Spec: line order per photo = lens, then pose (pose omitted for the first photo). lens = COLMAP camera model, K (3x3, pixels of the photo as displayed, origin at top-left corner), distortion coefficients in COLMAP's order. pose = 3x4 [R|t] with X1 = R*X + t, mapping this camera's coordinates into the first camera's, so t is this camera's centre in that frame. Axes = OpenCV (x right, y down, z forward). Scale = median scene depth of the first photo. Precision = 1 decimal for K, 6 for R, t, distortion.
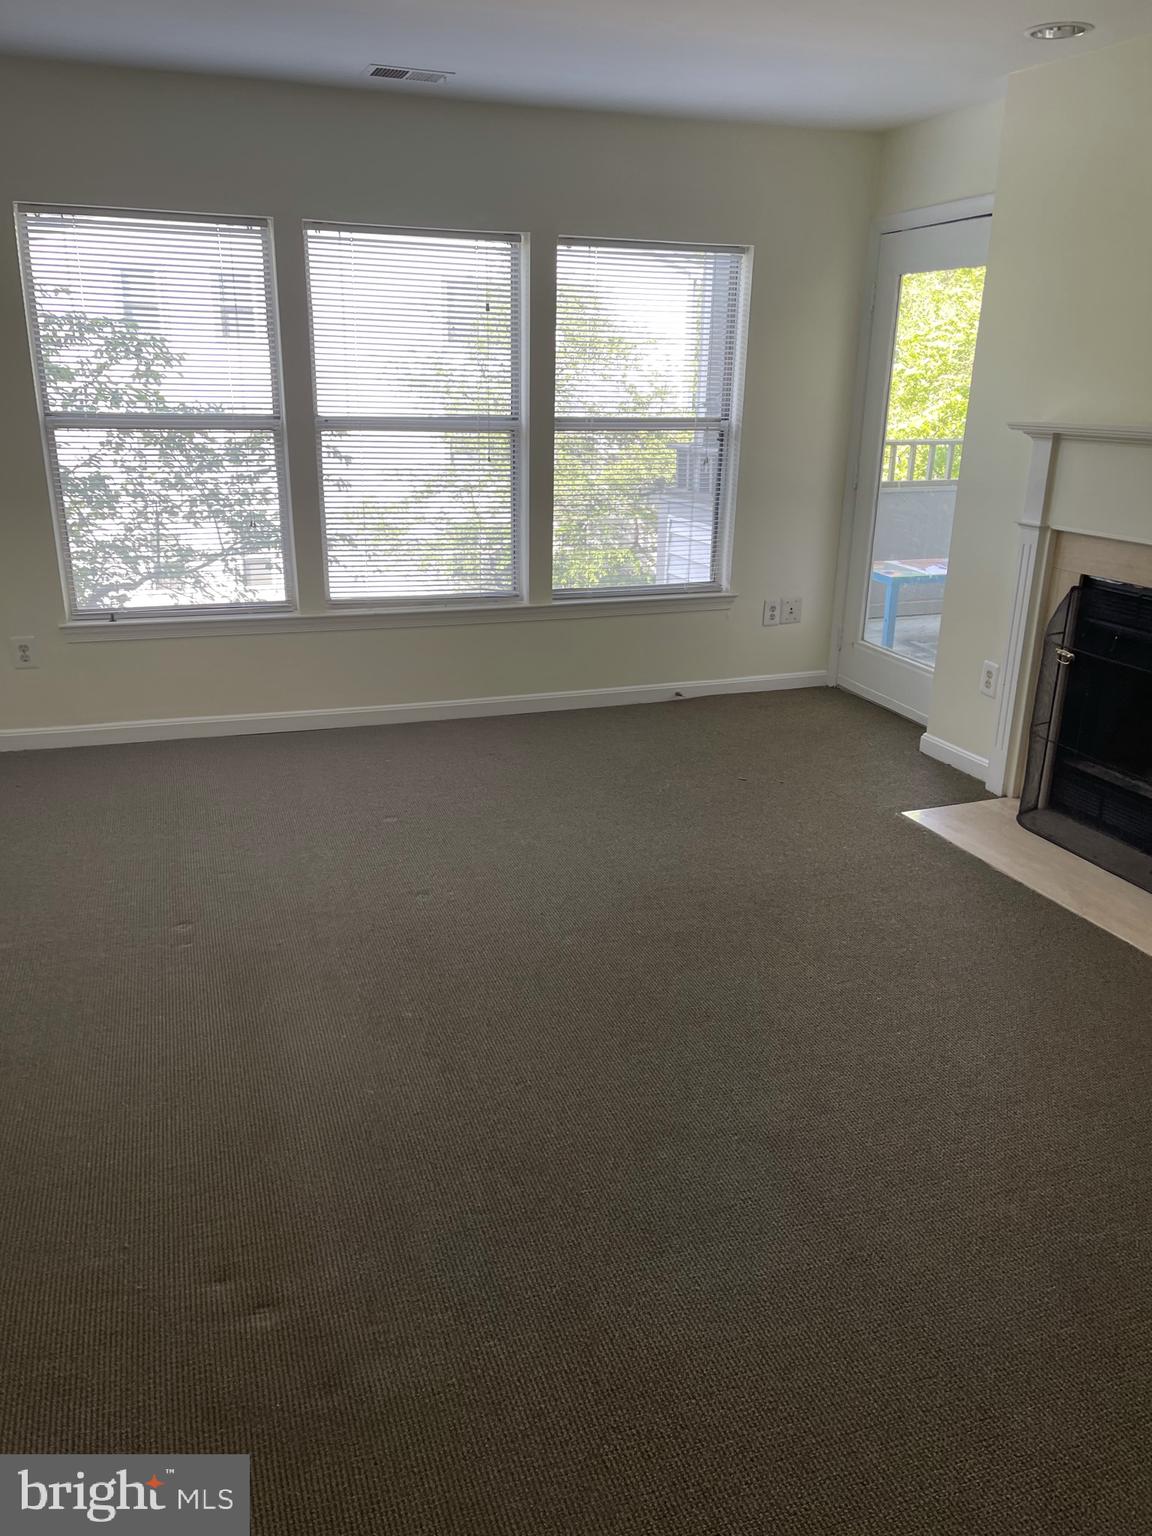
lens RADIAL K [[1168.3, 0, 576.0], [0, 1168.3, 768.0], [0, 0, 1]] dist [0.031004, 0.051400]
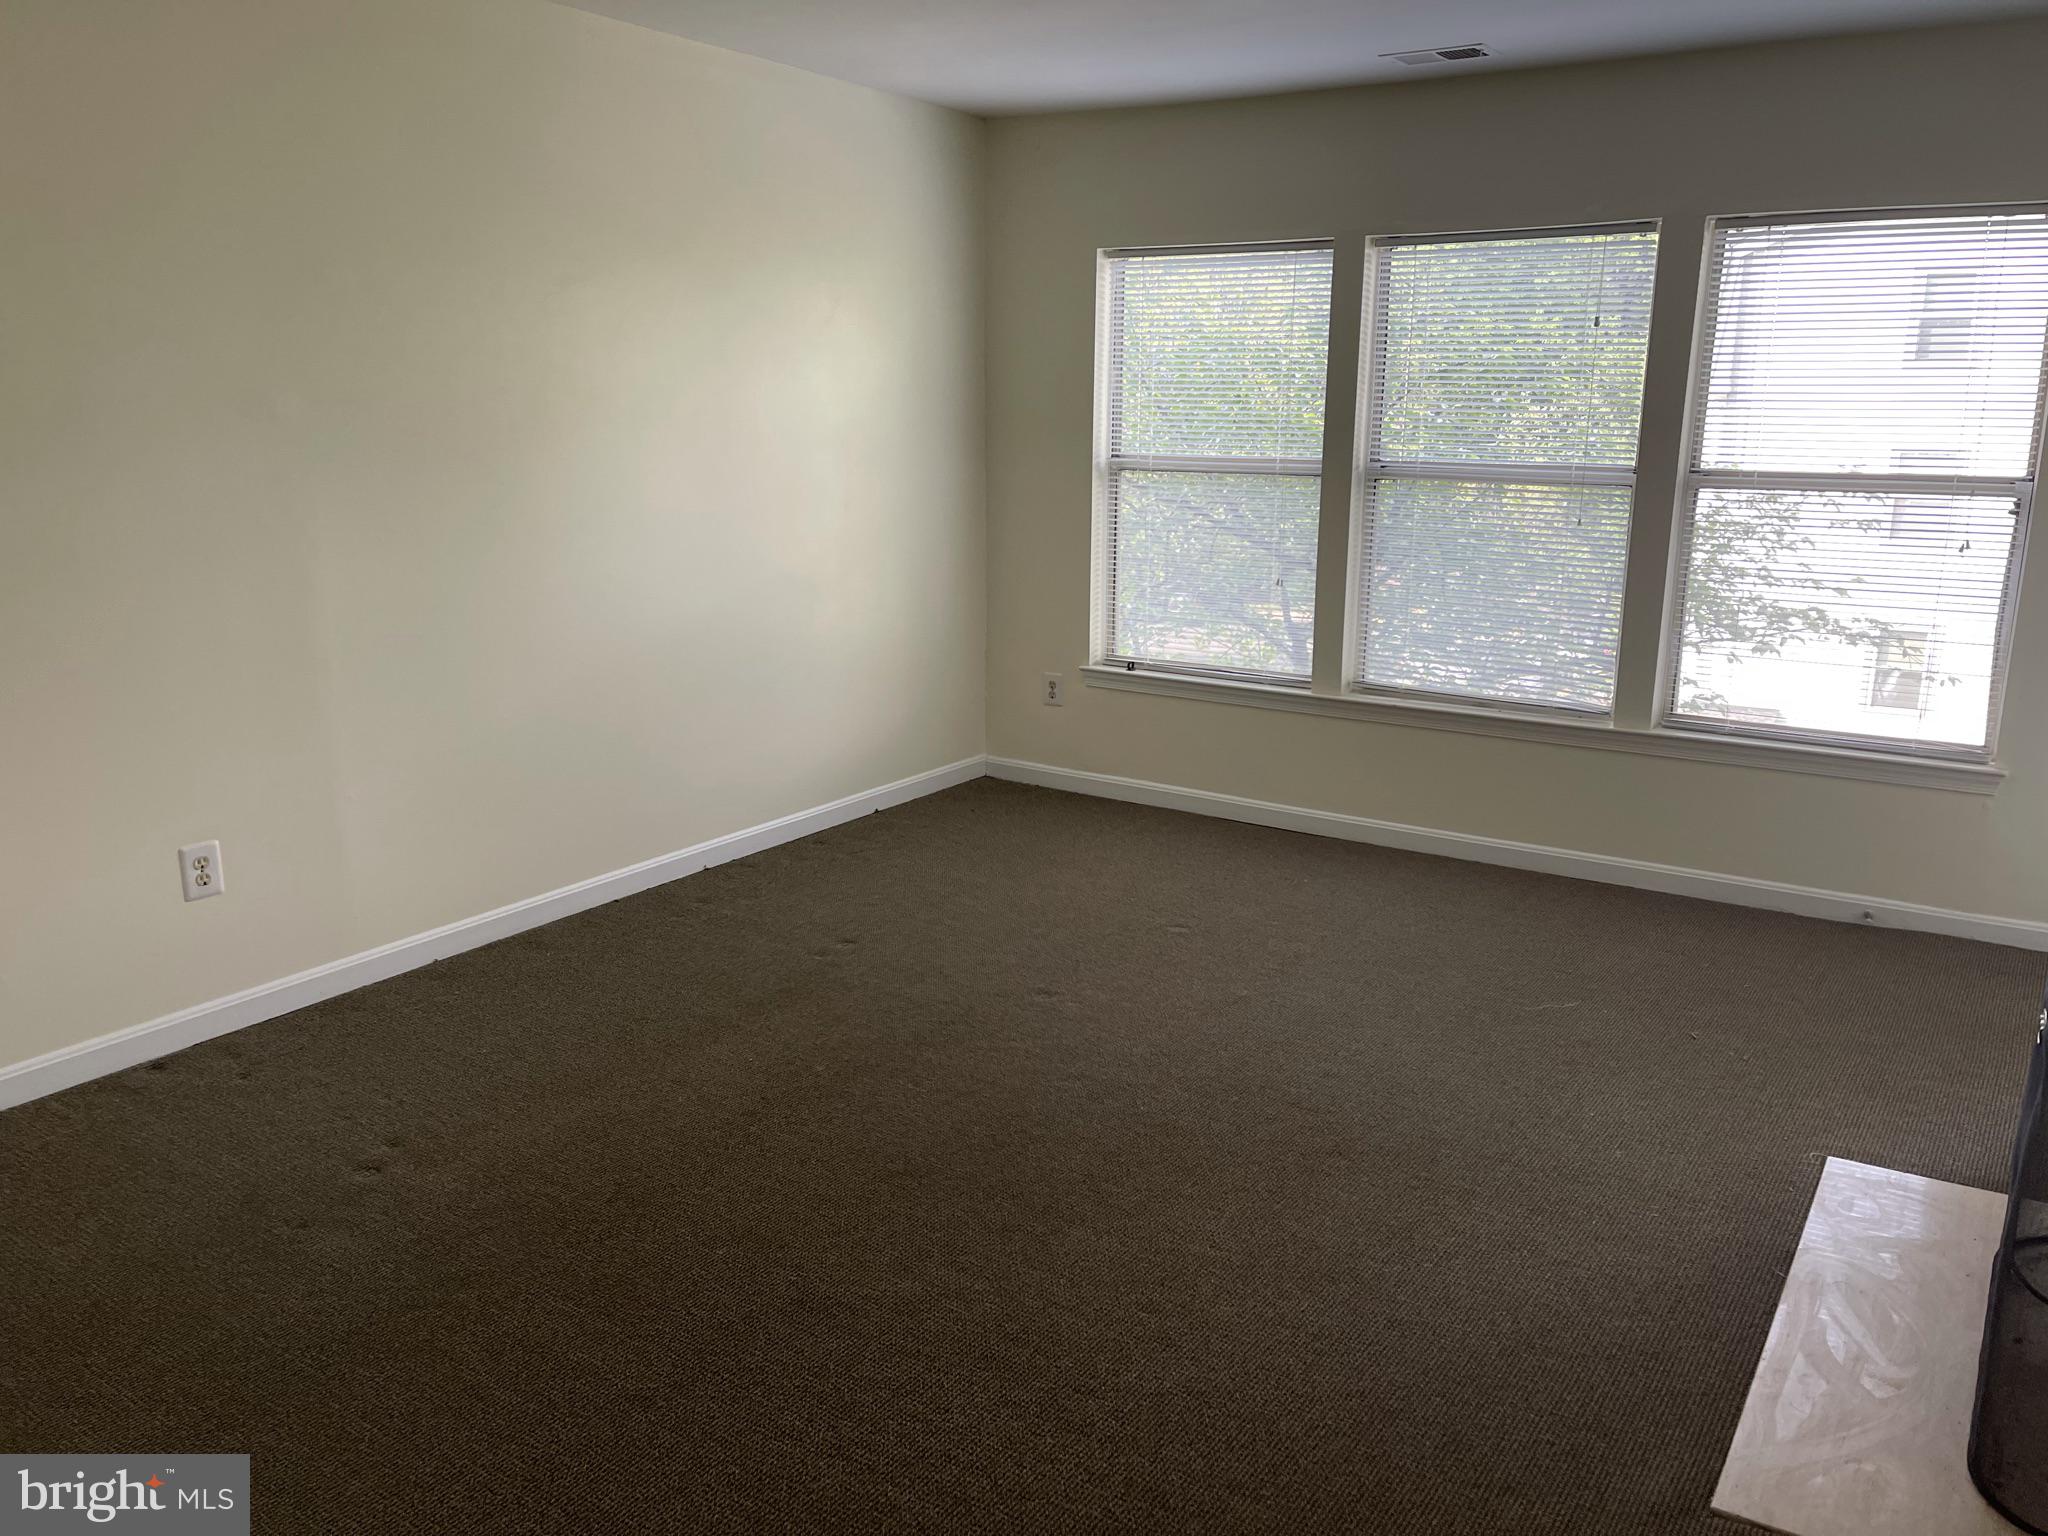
lens RADIAL K [[1547.9, 0, 1038.7], [0, 1547.9, 776.0], [0, 0, 1]] dist [0.001784, 0.053545]
pose [[0.605389, 0.176553, -0.776101, 0.550878], [-0.249327, 0.968077, 0.025740, -0.058579], [0.755870, 0.177921, 0.630083, 0.188544]]
